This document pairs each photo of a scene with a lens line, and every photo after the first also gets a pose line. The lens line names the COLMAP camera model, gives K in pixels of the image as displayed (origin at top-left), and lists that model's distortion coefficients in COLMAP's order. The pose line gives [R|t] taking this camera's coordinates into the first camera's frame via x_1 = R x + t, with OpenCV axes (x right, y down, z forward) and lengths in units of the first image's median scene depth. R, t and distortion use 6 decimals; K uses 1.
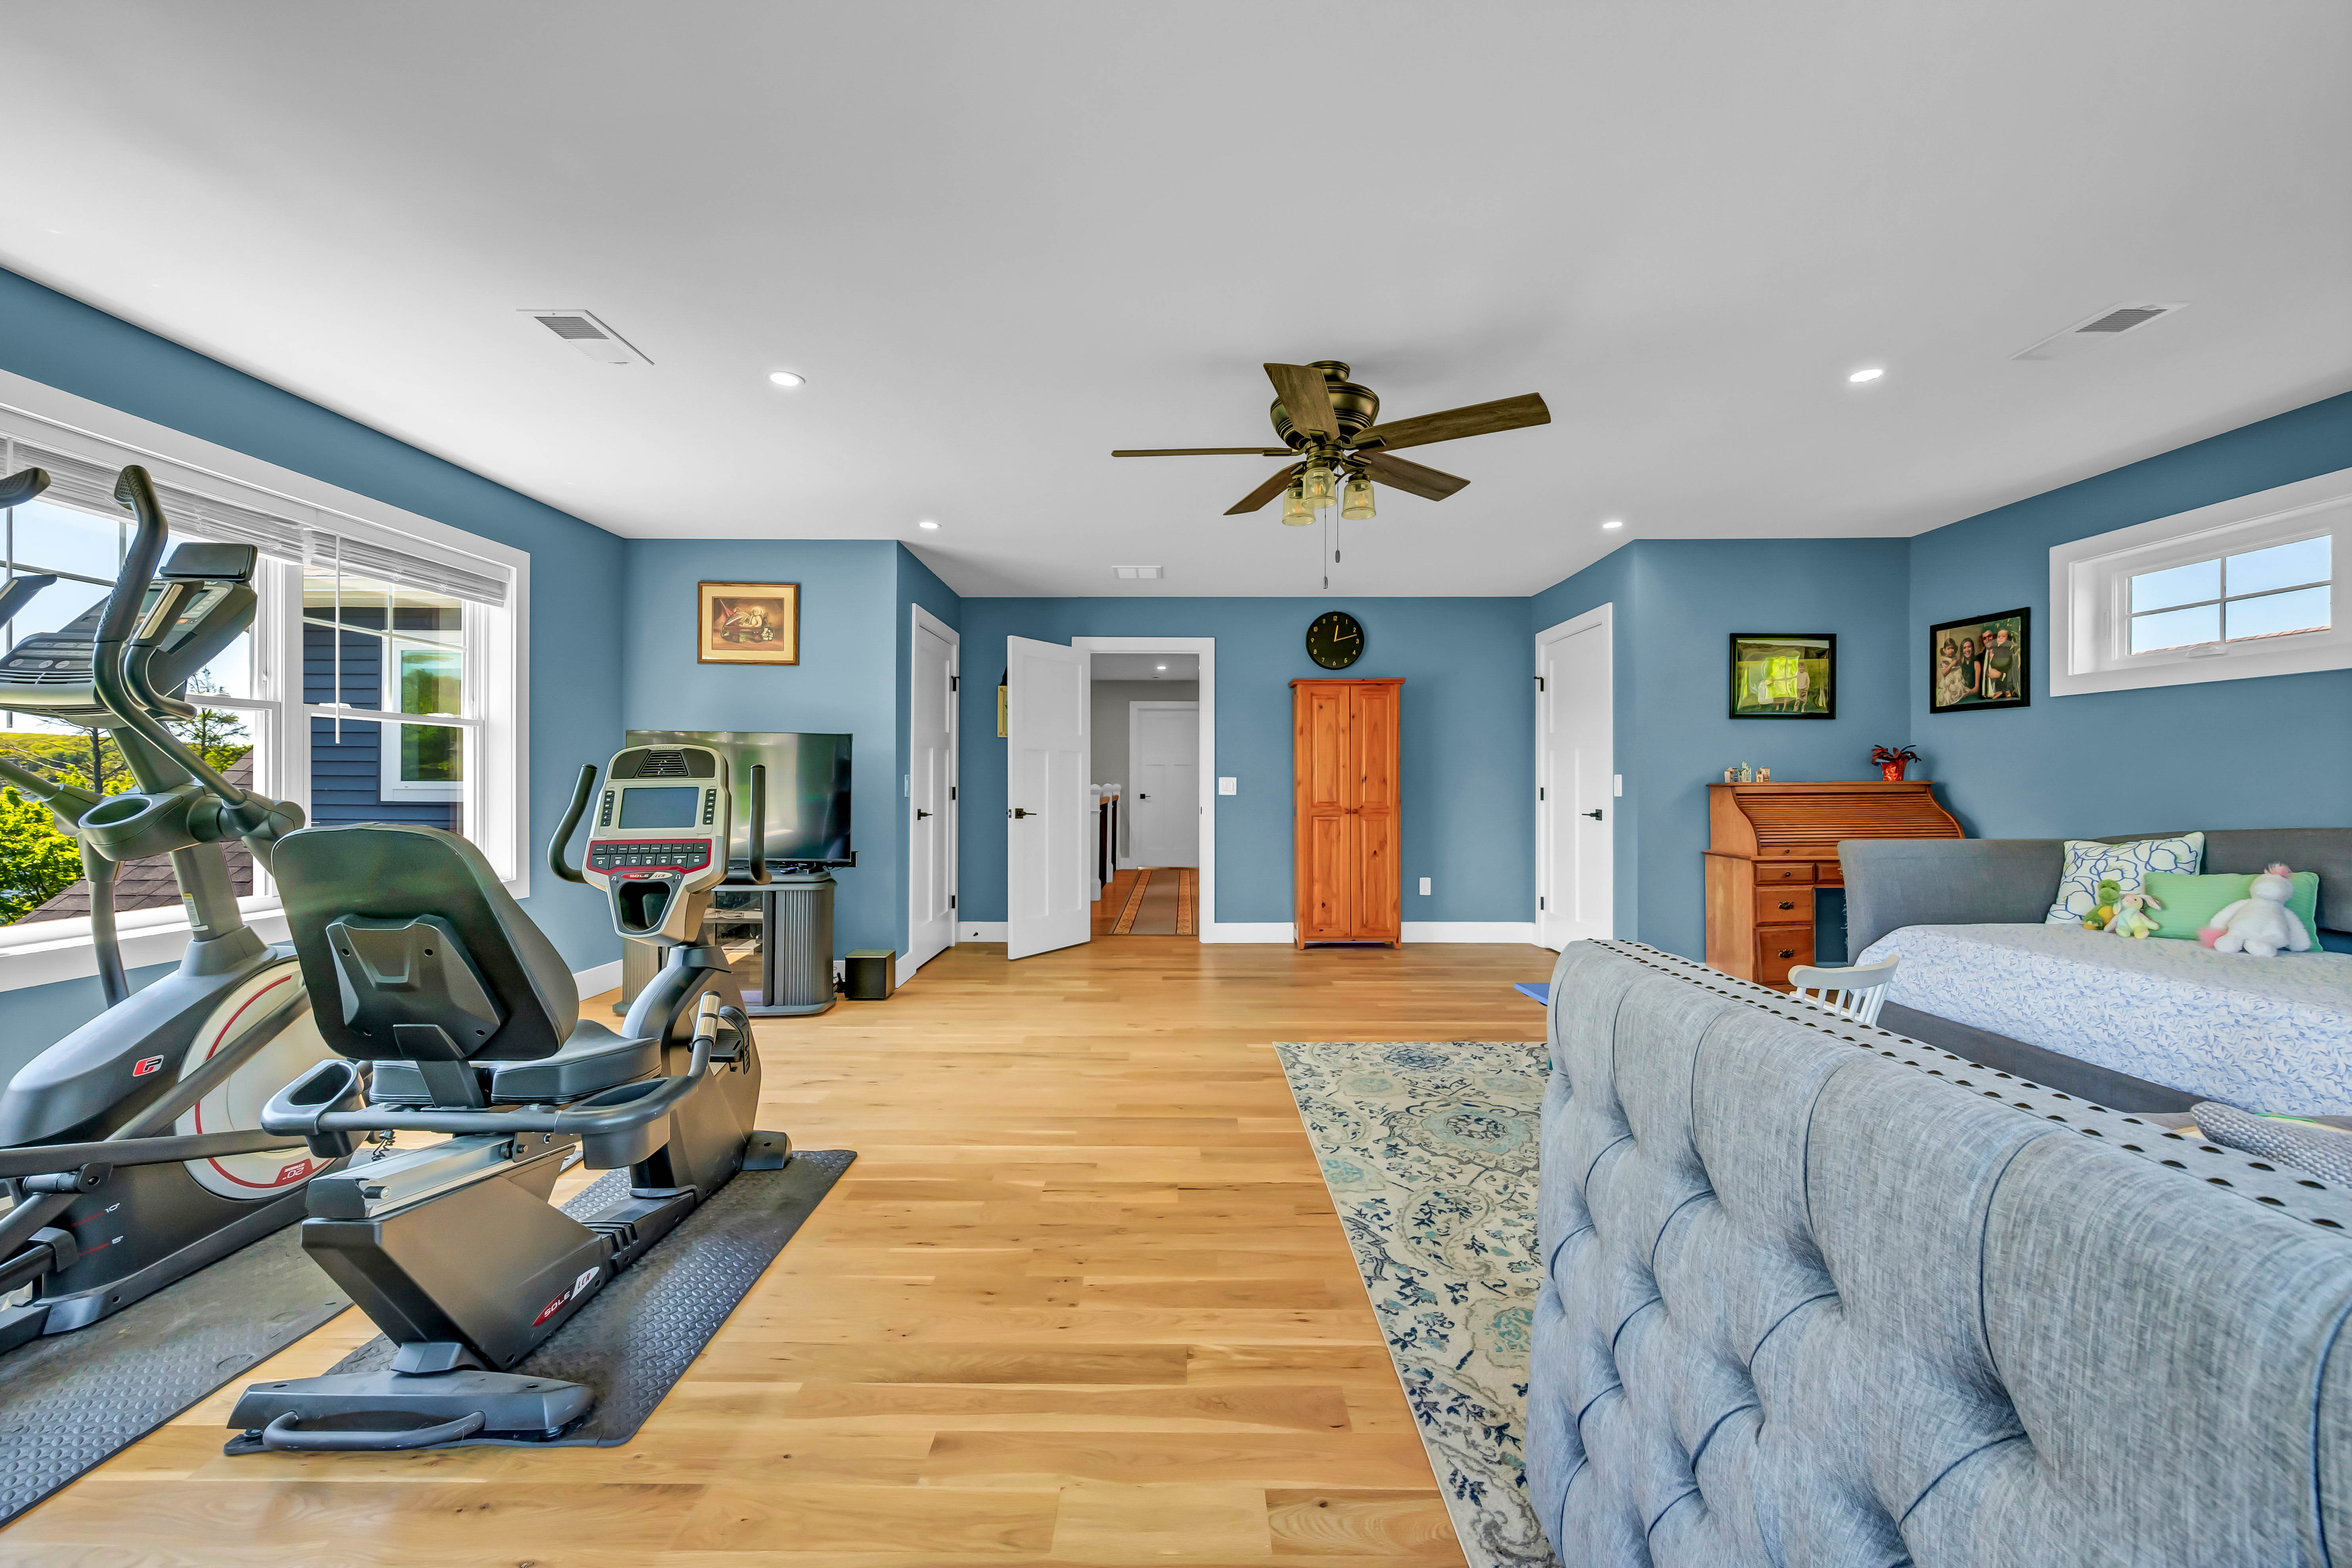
lens RADIAL K [[927.7, 0, 1176.0], [0, 927.7, 784.0], [0, 0, 1]] dist [-0.000153, -0.000072]
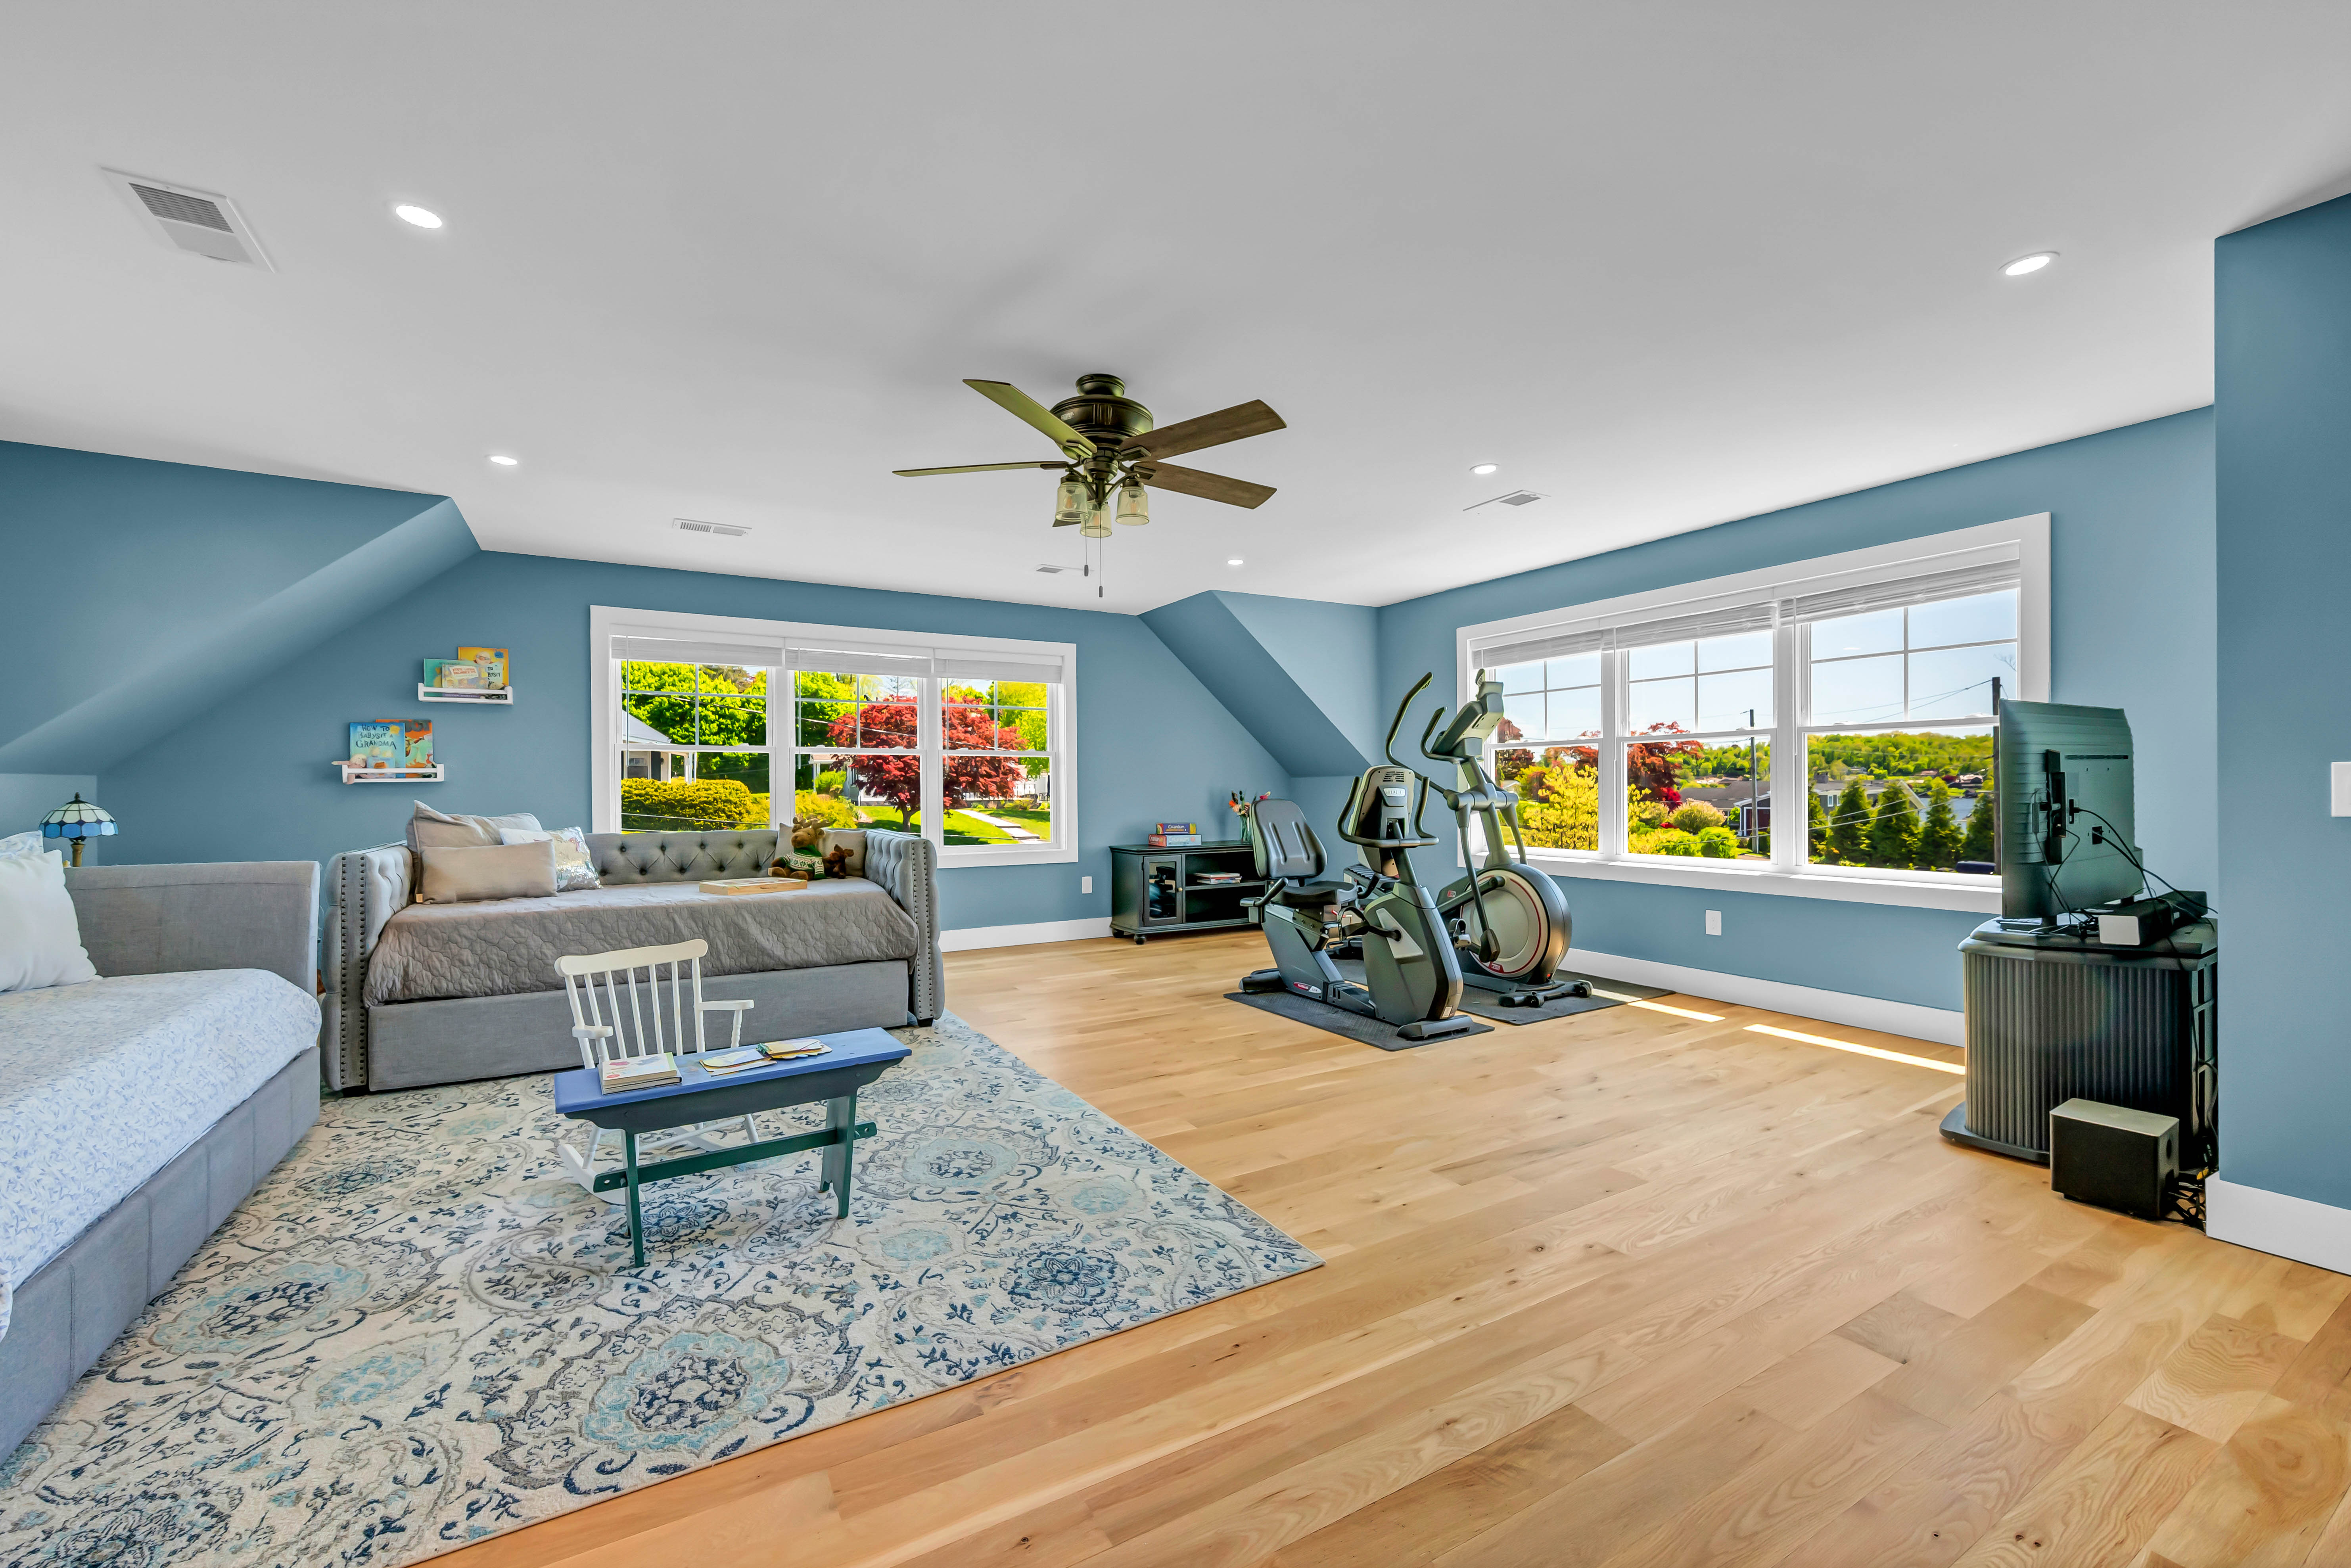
lens RADIAL K [[949.6, 0, 1171.2], [0, 949.6, 785.7], [0, 0, 1]] dist [-0.001612, -0.000260]
pose [[-0.861563, 0.002123, -0.507646, 0.606564], [0.002687, 0.999996, -0.000378, -0.002735], [0.507644, -0.001690, -0.861565, 1.872872]]
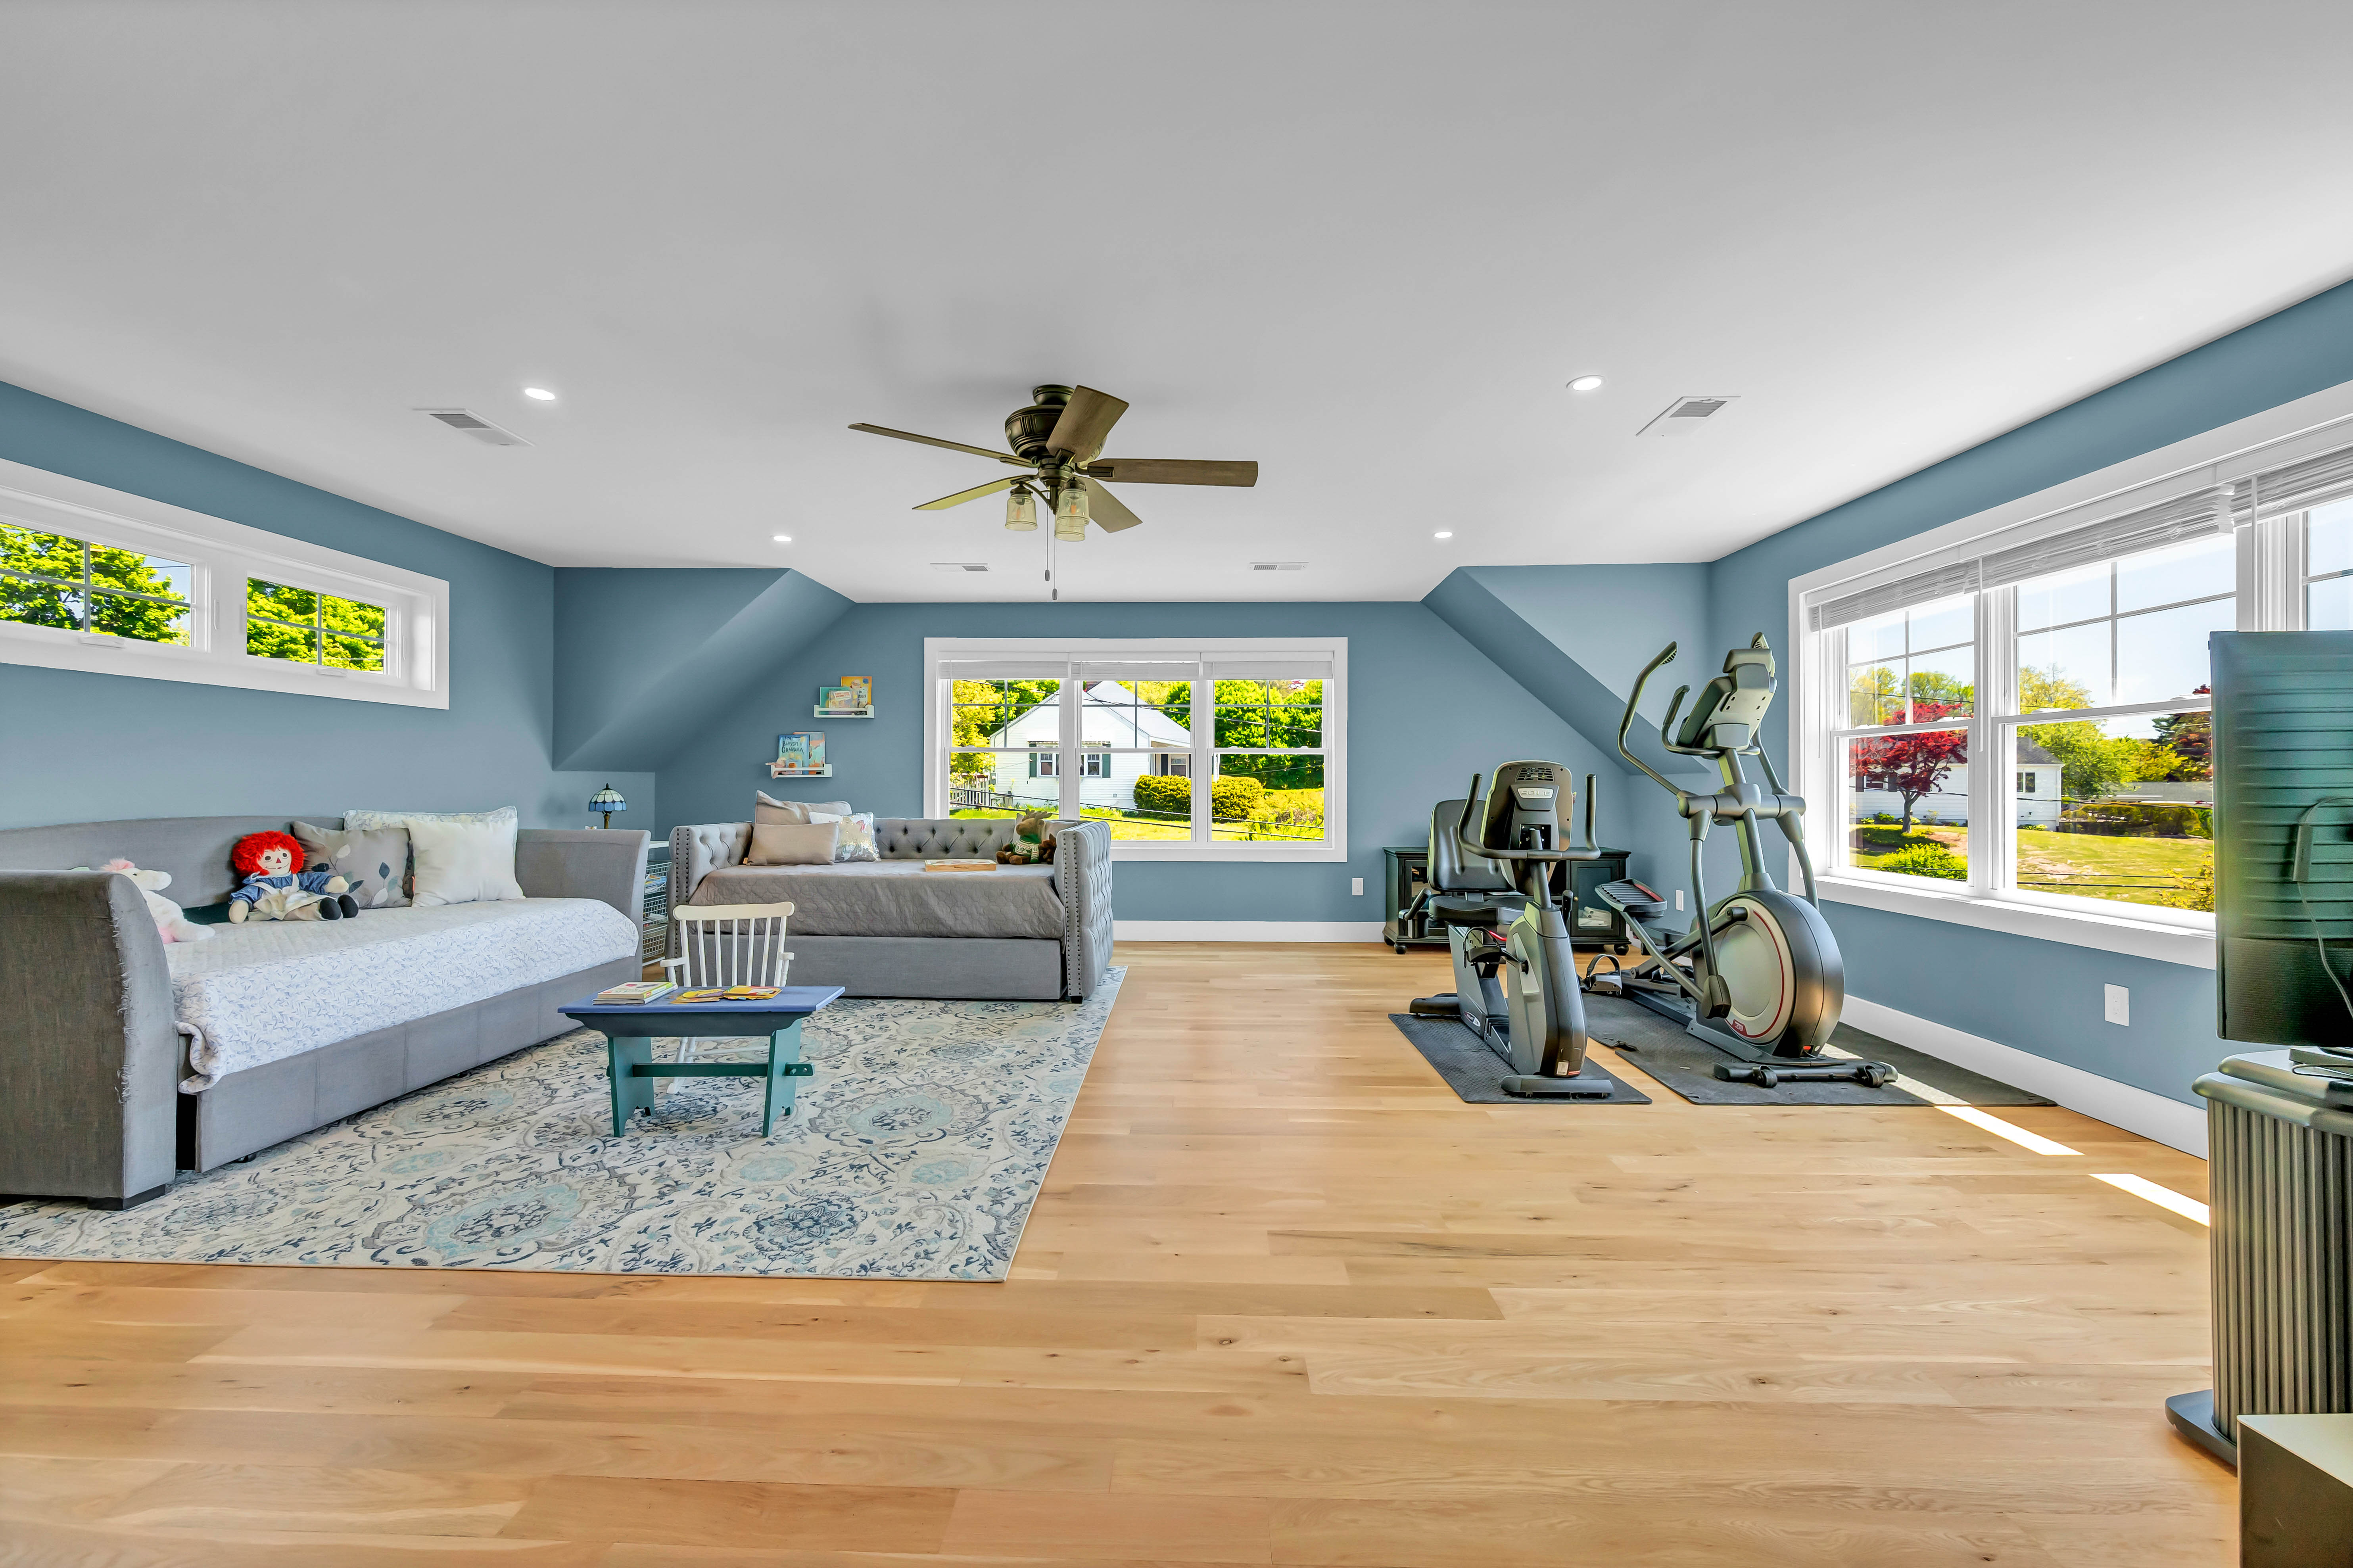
lens RADIAL K [[942.8, 0, 1173.4], [0, 942.8, 774.6], [0, 0, 1]] dist [-0.001220, -0.000479]
pose [[-0.999556, -0.004178, 0.029490, -0.006901], [-0.004463, 0.999944, -0.009617, -0.001729], [-0.029448, -0.009745, -0.999519, 1.996056]]
